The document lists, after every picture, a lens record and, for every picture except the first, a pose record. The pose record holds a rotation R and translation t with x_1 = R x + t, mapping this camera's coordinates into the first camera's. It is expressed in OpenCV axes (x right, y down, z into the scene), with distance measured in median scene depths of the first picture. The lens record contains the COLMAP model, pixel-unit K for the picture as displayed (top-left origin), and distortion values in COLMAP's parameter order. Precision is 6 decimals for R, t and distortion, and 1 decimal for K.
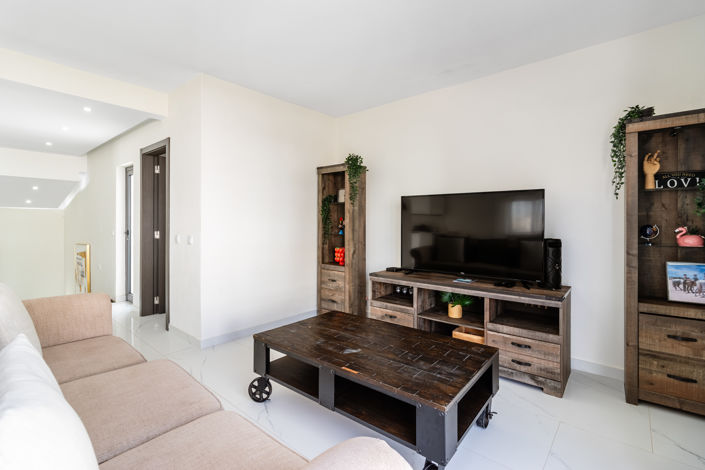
lens RADIAL K [[326.1, 0, 354.0], [0, 326.1, 230.3], [0, 0, 1]] dist [0.003058, 0.000697]
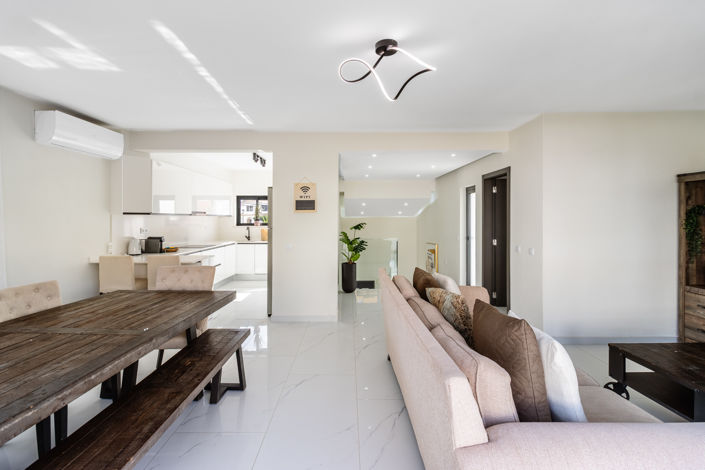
lens RADIAL K [[326.1, 0, 350.6], [0, 326.1, 224.0], [0, 0, 1]] dist [0.003058, 0.000697]
pose [[0.641185, -0.001191, -0.767385, -0.001282], [-0.006182, 0.999958, -0.006717, -0.049477], [0.767361, 0.009050, 0.641151, -0.245018]]
